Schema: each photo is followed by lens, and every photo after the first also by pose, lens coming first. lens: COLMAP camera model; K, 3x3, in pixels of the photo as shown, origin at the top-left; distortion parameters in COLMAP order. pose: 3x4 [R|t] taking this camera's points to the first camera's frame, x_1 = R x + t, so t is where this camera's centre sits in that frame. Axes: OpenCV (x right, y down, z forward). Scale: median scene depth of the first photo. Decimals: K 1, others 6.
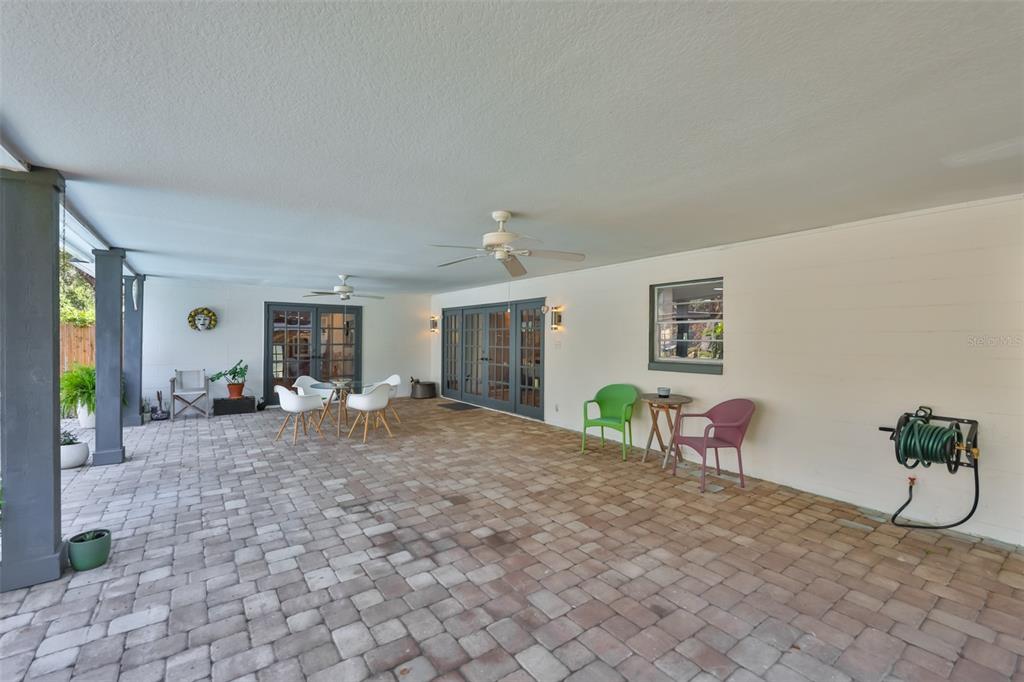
lens RADIAL K [[427.7, 0, 514.5], [0, 427.7, 337.5], [0, 0, 1]] dist [-0.002267, -0.000362]
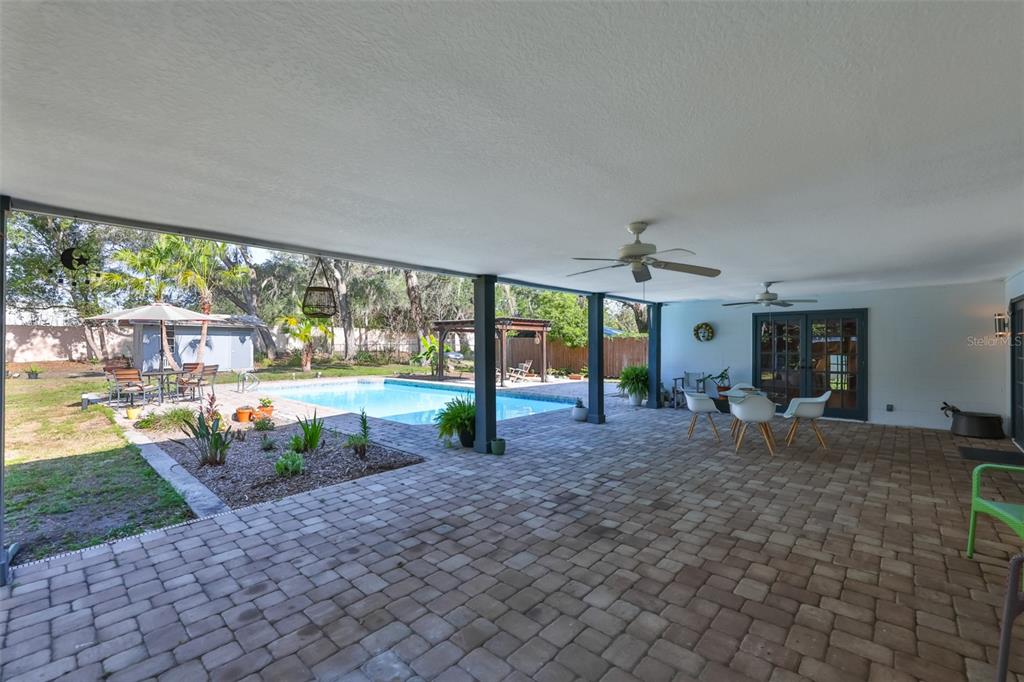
lens RADIAL K [[427.7, 0, 515.2], [0, 427.7, 345.8], [0, 0, 1]] dist [-0.002267, -0.000362]
pose [[0.214862, -0.005216, -0.976630, 0.826457], [0.004112, 0.999982, -0.004436, 0.000077], [0.976636, -0.003062, 0.214880, 0.455600]]
